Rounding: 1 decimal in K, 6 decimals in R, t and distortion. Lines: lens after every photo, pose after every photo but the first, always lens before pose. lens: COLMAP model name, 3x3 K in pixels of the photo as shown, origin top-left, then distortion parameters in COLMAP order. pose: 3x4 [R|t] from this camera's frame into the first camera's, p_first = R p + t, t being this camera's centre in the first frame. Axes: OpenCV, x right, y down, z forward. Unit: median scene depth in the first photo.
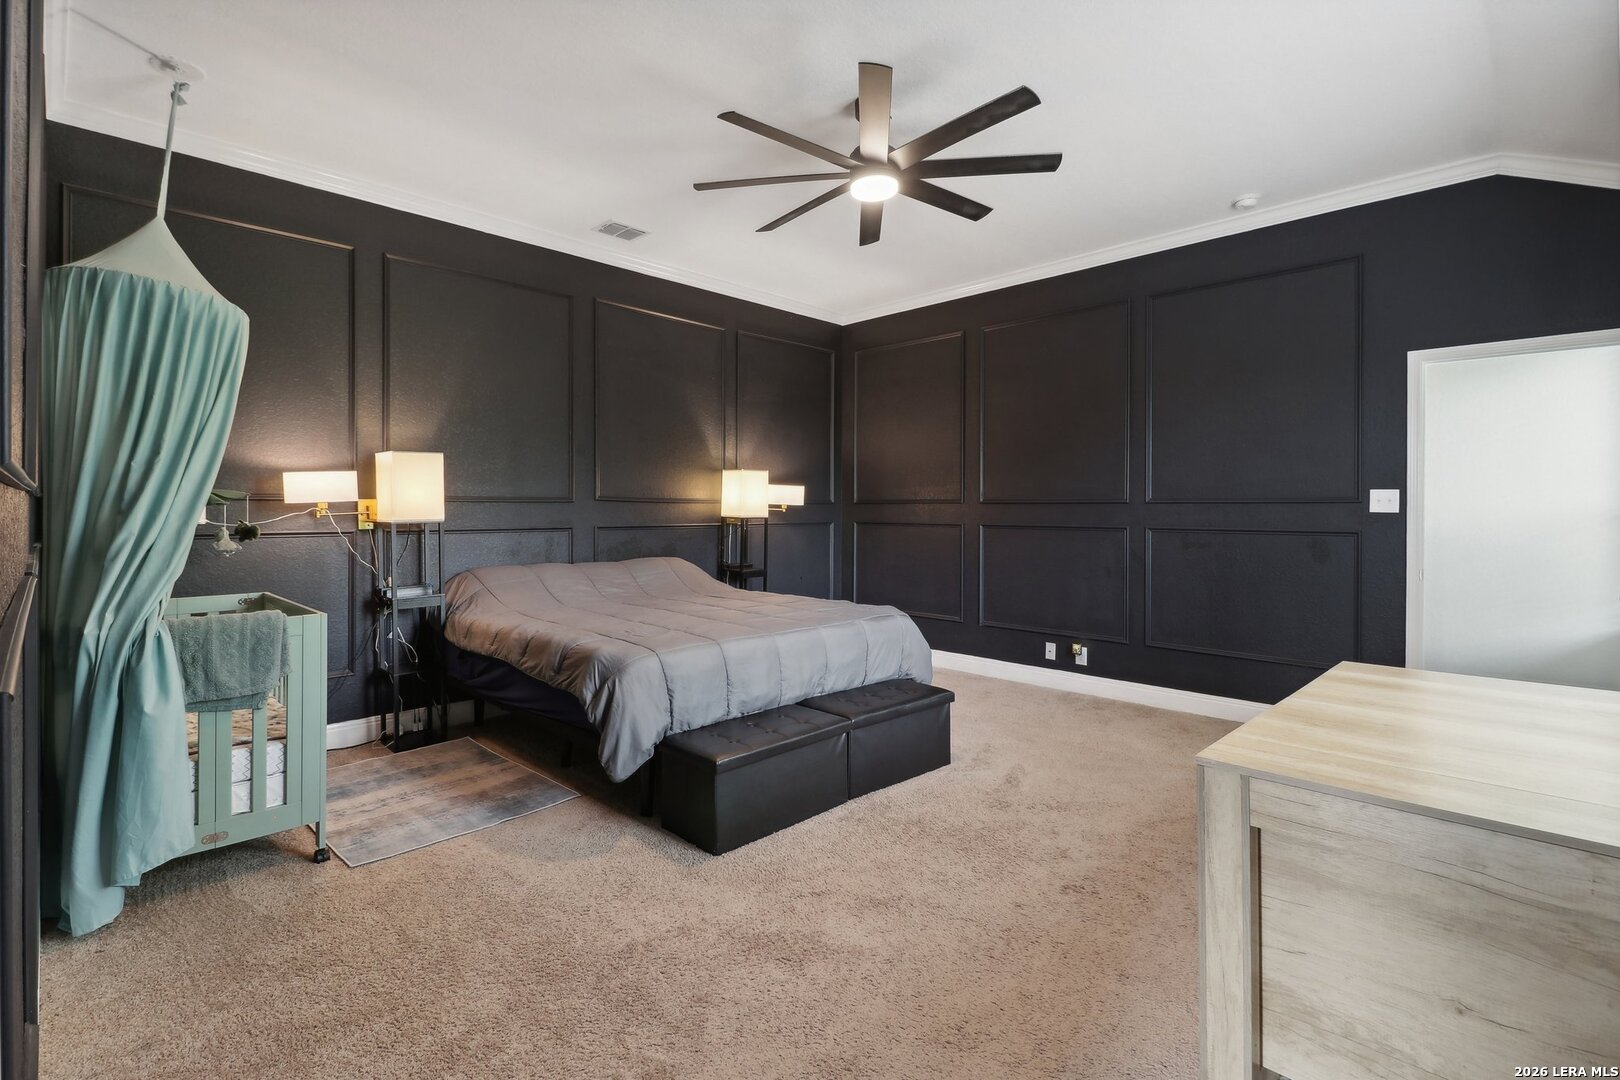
lens RADIAL K [[758.8, 0, 796.0], [0, 758.8, 525.4], [0, 0, 1]] dist [0.023591, -0.016434]
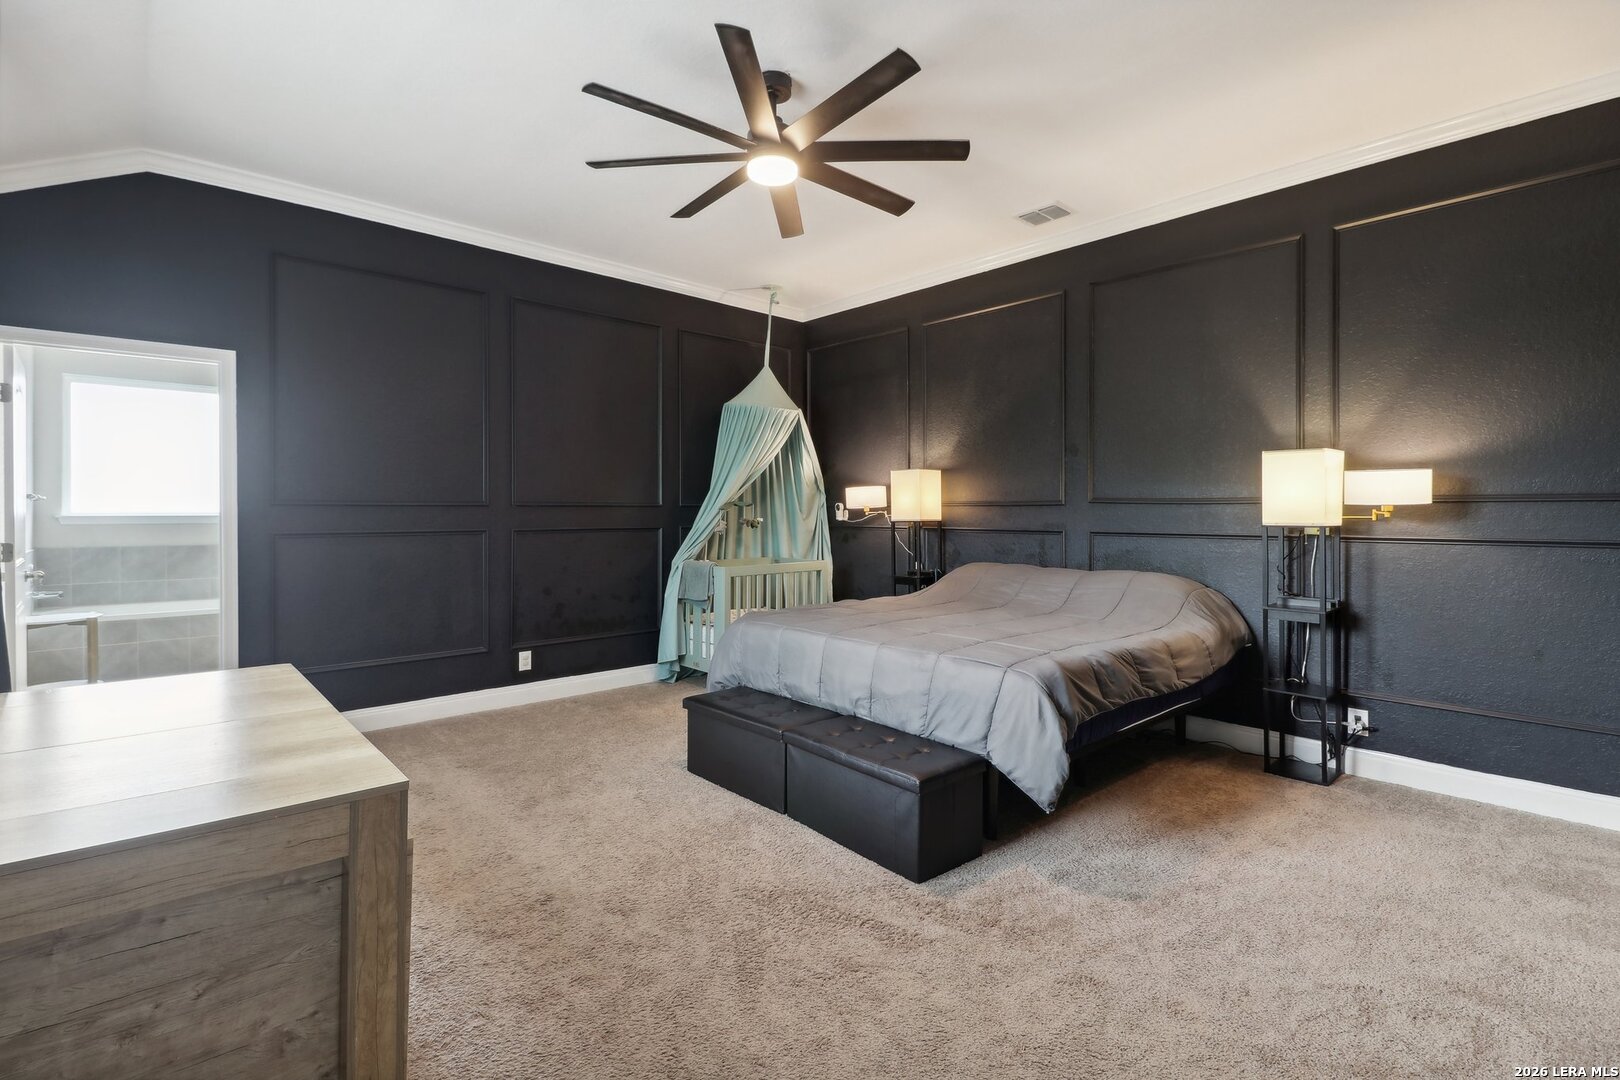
lens RADIAL K [[758.8, 0, 796.0], [0, 758.8, 525.4], [0, 0, 1]] dist [0.023591, -0.016434]
pose [[-0.057483, 0.022140, -0.998101, 0.856506], [-0.020290, 0.999522, 0.023340, -0.023810], [0.998140, 0.021593, -0.057006, 0.883454]]
